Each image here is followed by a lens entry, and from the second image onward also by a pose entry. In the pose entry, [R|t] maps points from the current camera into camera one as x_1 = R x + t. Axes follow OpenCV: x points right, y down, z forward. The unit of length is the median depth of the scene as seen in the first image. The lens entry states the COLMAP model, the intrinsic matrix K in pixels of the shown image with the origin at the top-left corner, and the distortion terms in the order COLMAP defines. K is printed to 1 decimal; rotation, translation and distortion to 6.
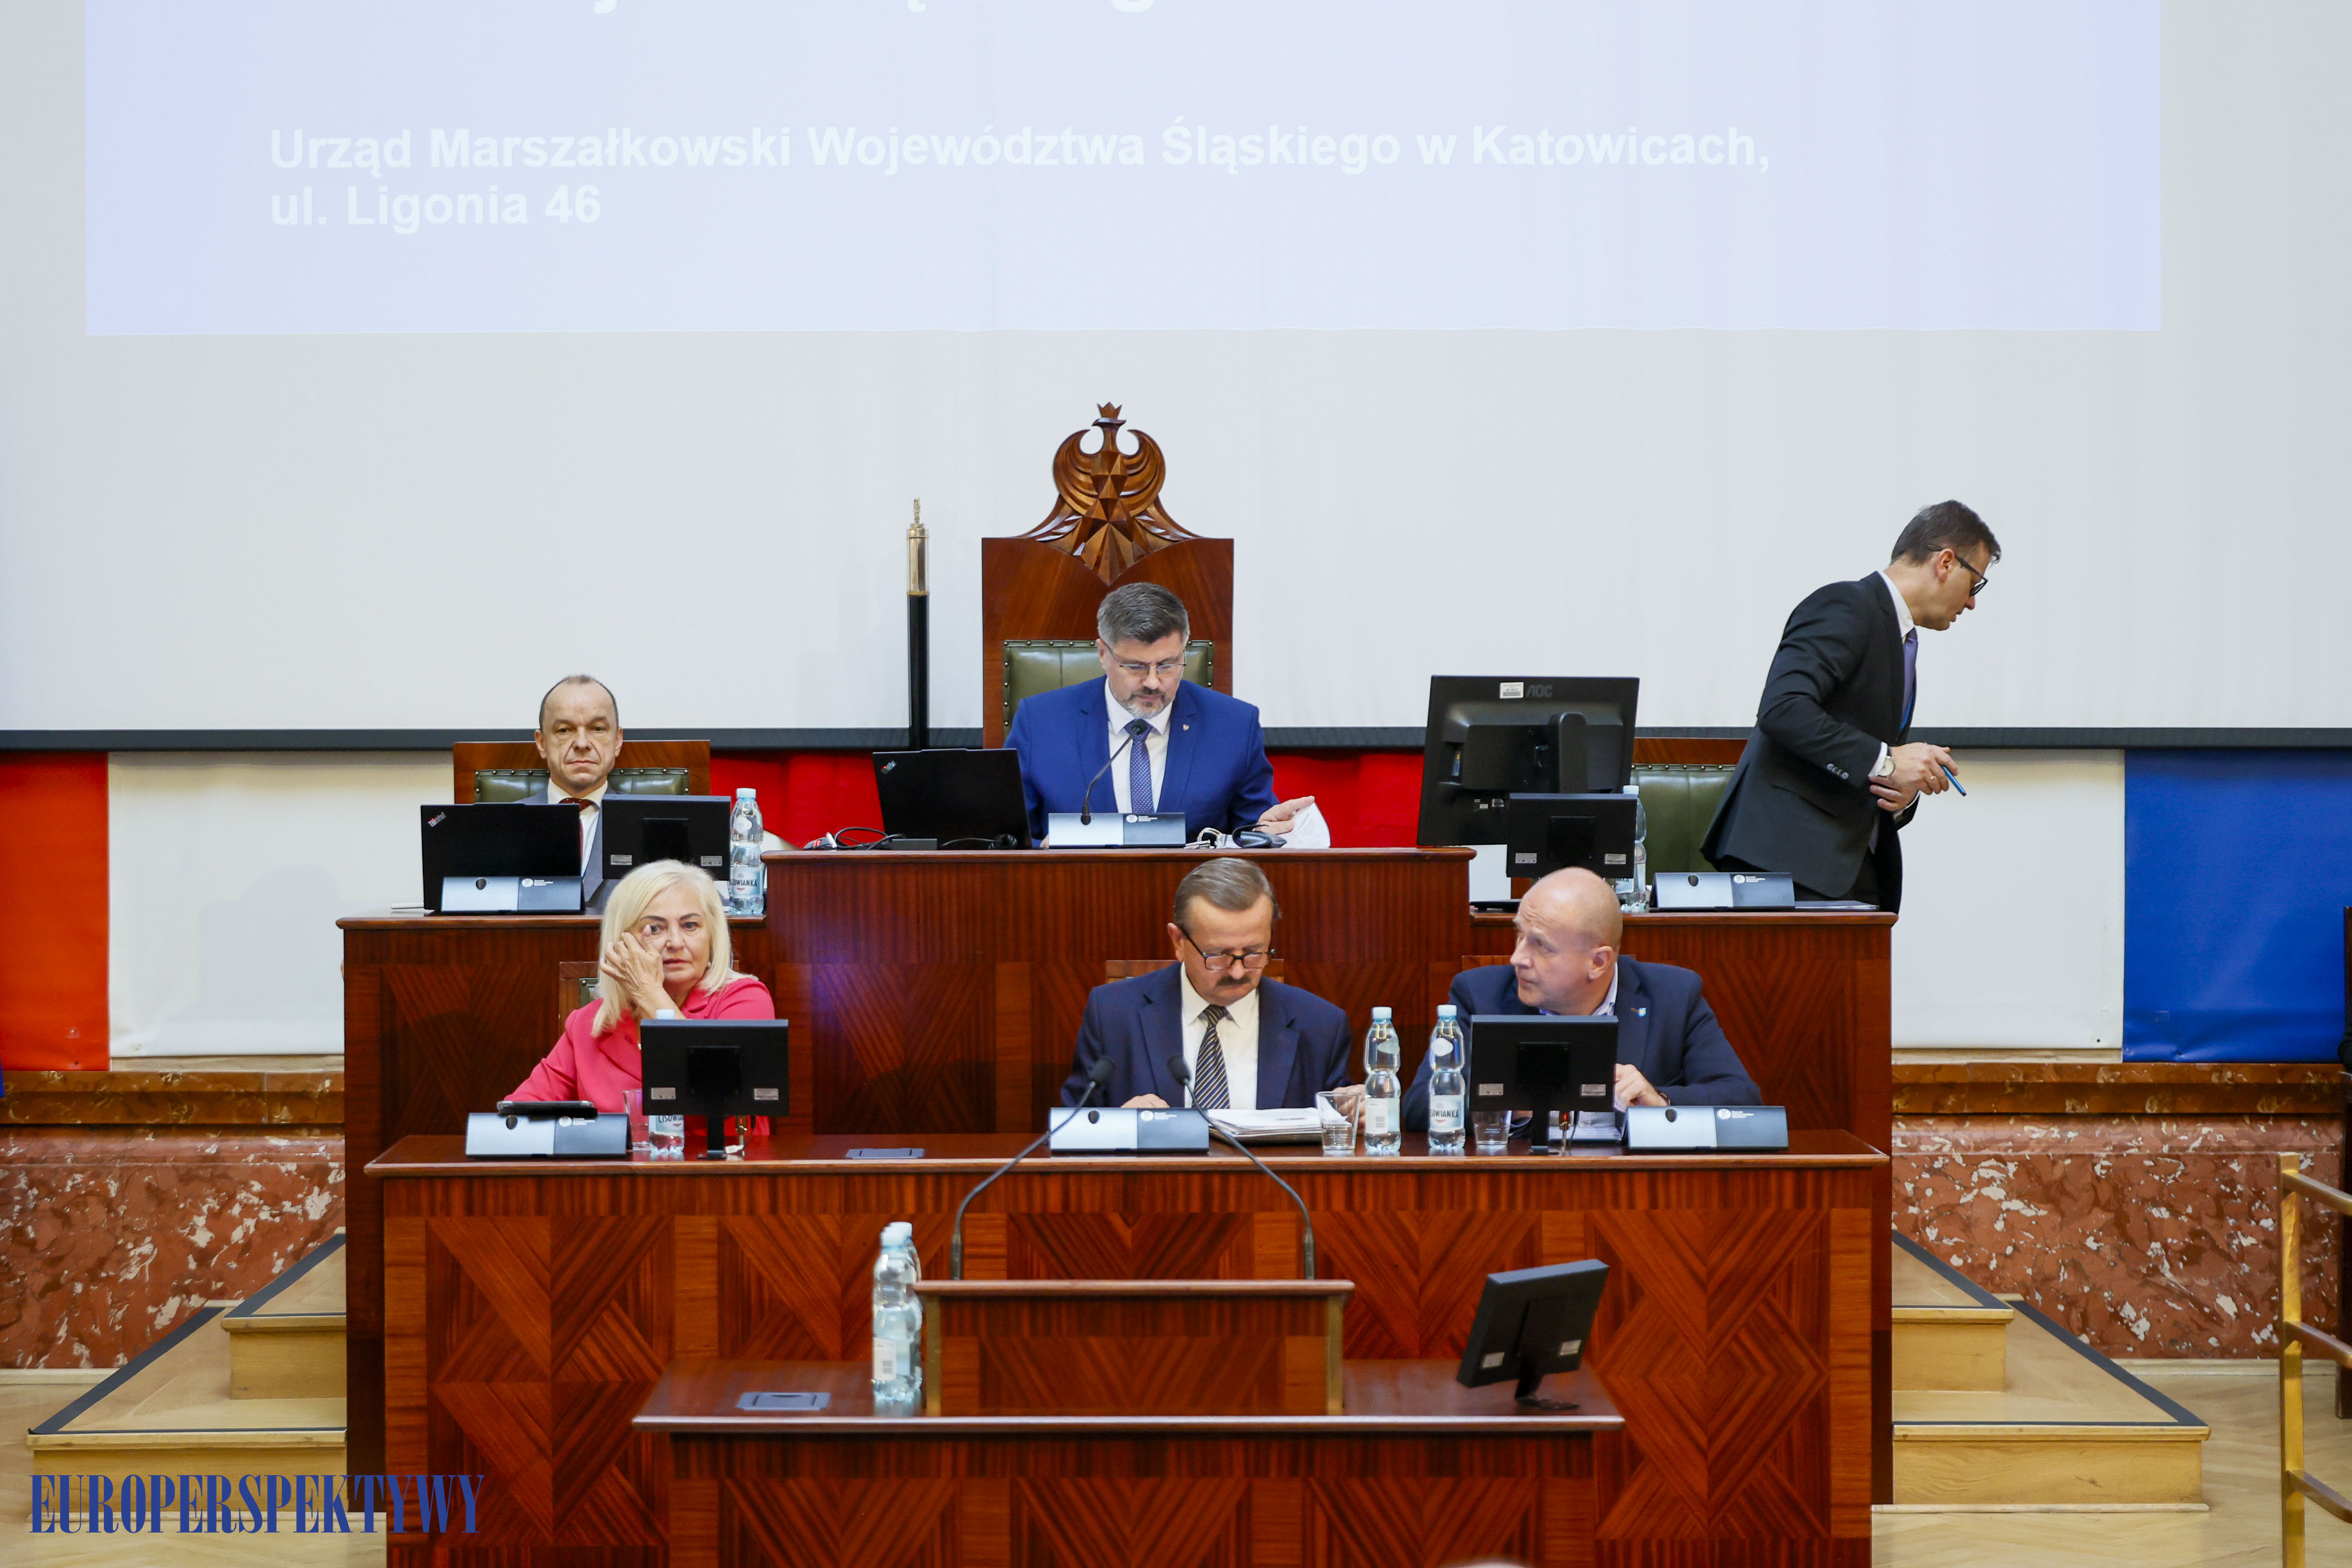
lens RADIAL K [[5651.6, 0, 1176.0], [0, 5651.6, 784.0], [0, 0, 1]] dist [0.000508, 0.033045]
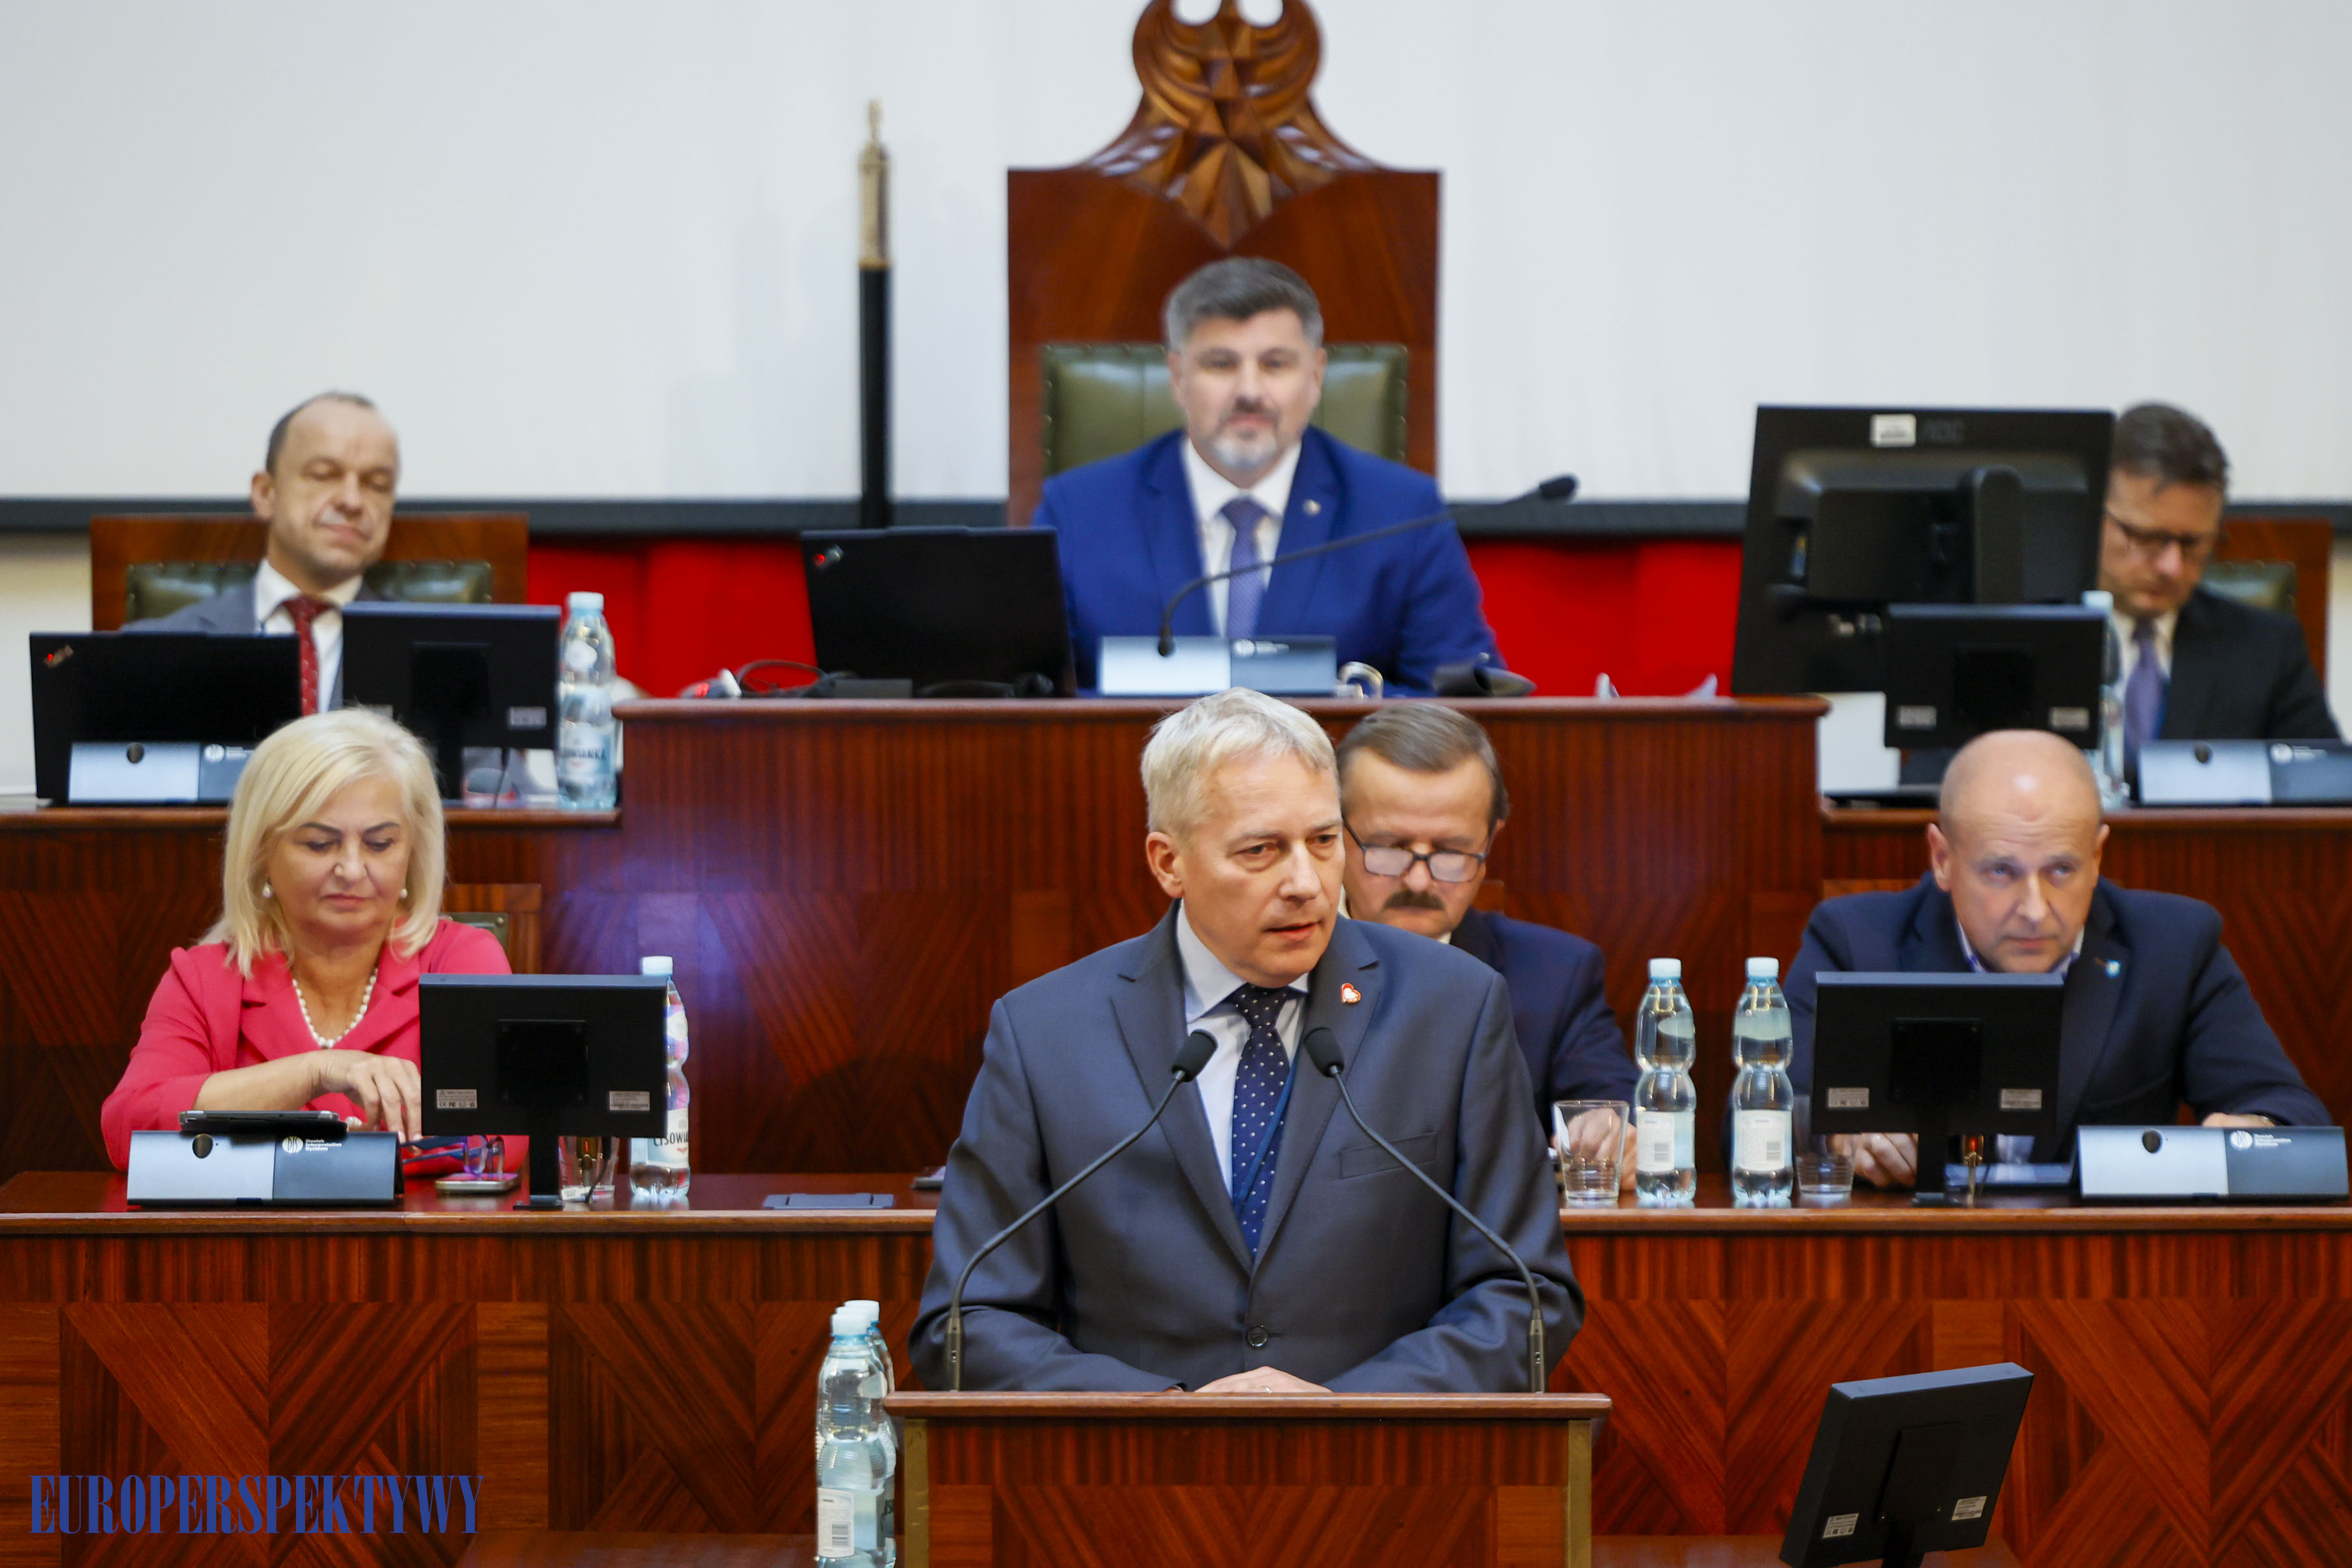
lens RADIAL K [[10464.4, 0, 1176.0], [0, 10464.4, 784.0], [0, 0, 1]] dist [0.120382, 0.105026]
pose [[0.999905, 0.002775, -0.013520, -0.000125], [-0.002577, 0.999889, 0.014673, 0.005224], [0.013559, -0.014637, 0.999801, -0.102269]]
